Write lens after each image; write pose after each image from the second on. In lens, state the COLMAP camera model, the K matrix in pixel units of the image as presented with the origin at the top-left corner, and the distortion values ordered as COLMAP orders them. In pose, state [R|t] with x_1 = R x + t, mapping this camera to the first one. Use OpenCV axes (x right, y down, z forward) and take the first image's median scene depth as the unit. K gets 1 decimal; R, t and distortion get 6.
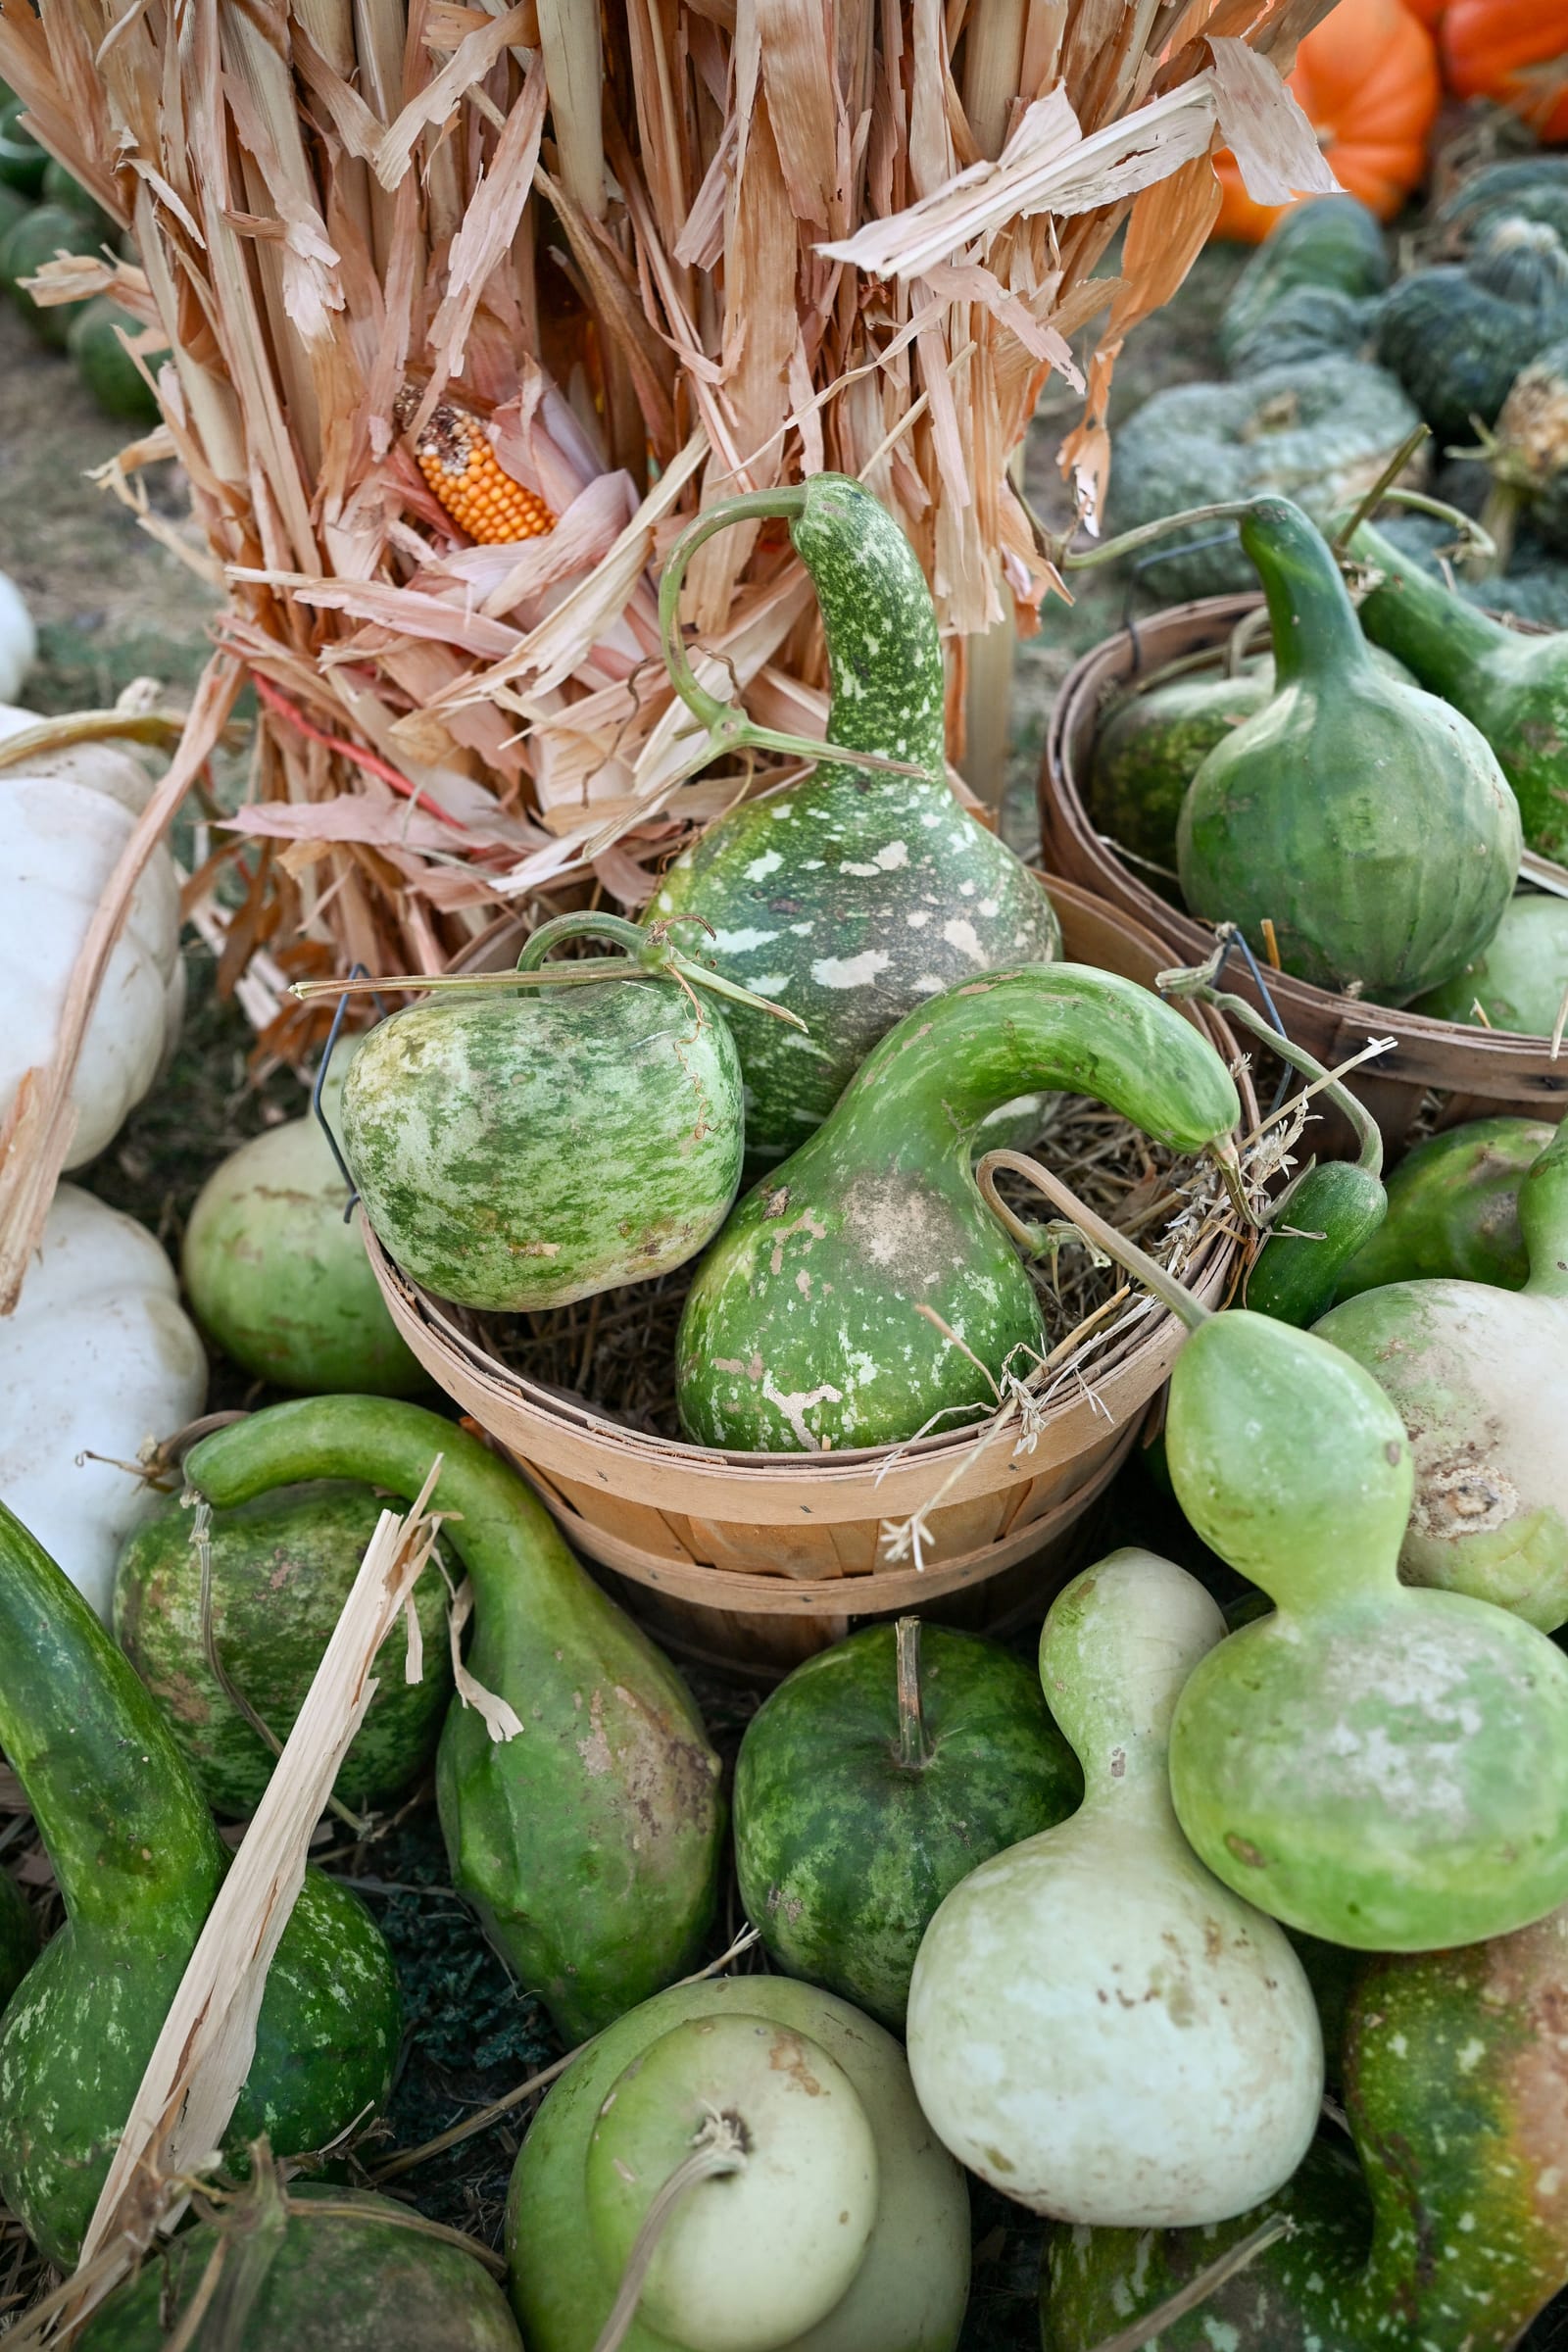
lens RADIAL K [[1591.0, 0, 785.9], [0, 1591.0, 1175.0], [0, 0, 1]] dist [-0.000715, -0.003468]
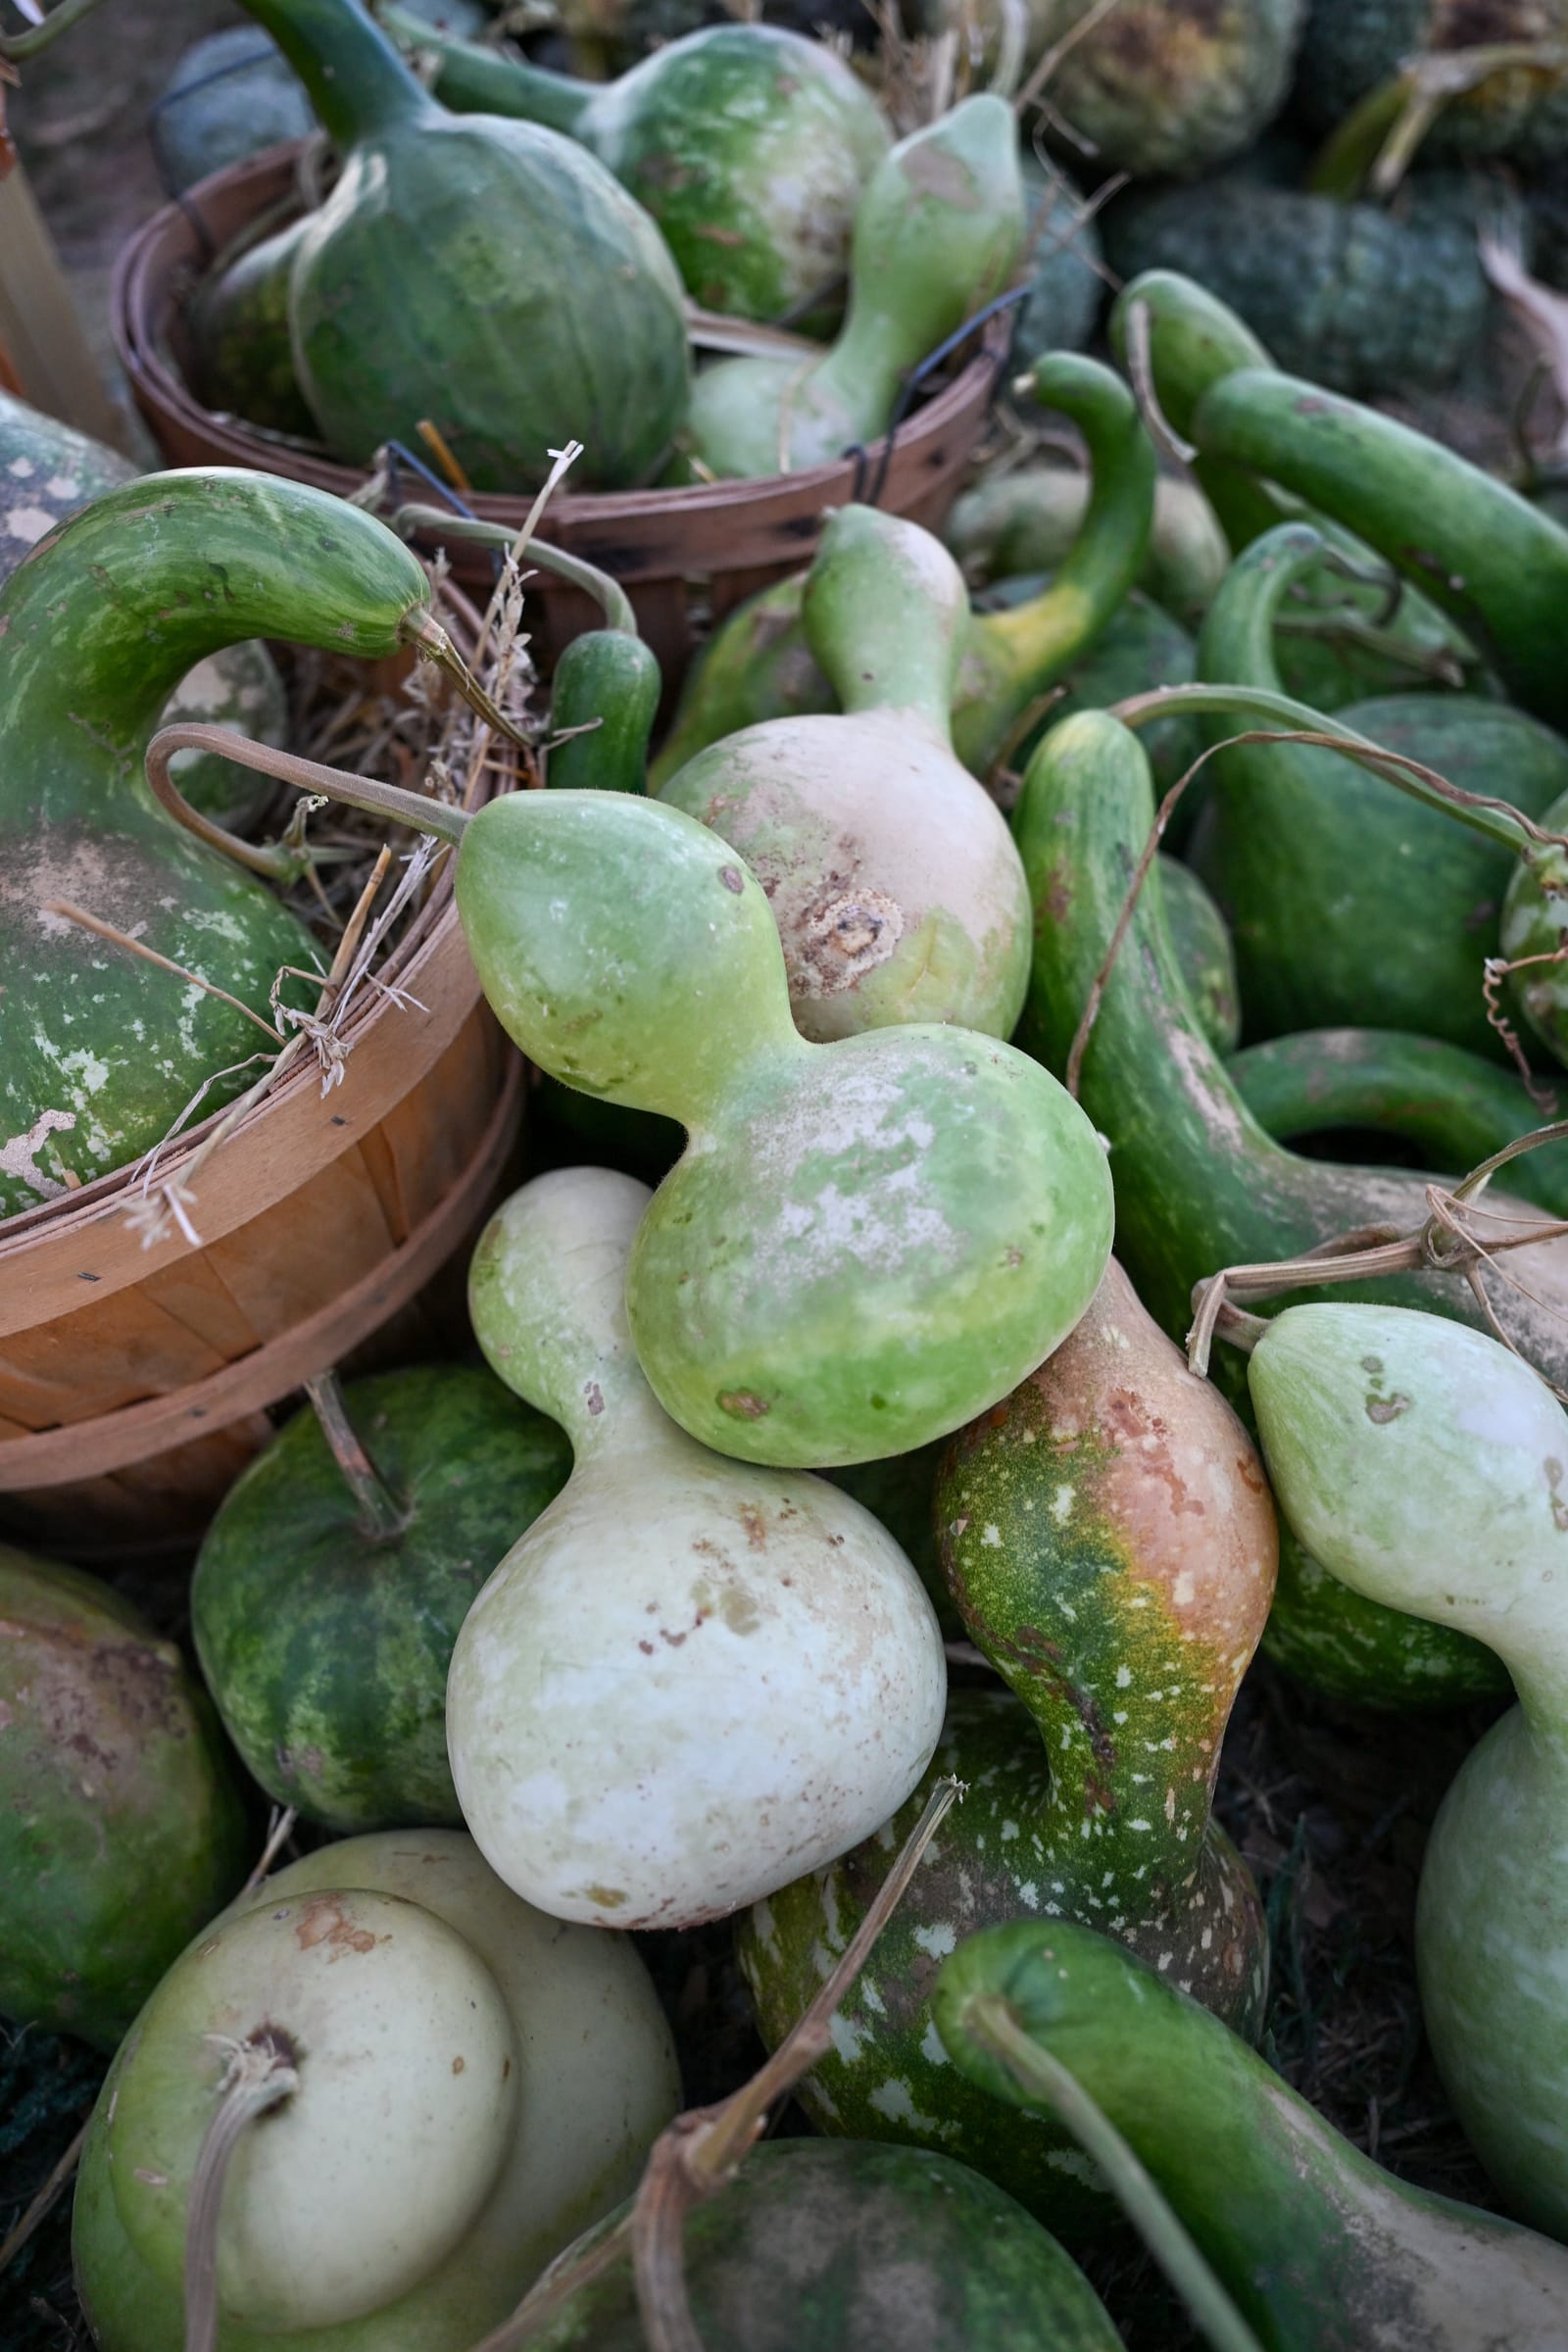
lens RADIAL K [[1591.0, 0, 785.9], [0, 1591.0, 1175.0], [0, 0, 1]] dist [-0.000715, -0.003468]
pose [[0.876857, -0.387557, 0.284466, 0.105586], [0.360863, 0.921561, 0.143190, 0.179696], [-0.317647, -0.022904, 0.947932, 0.203005]]
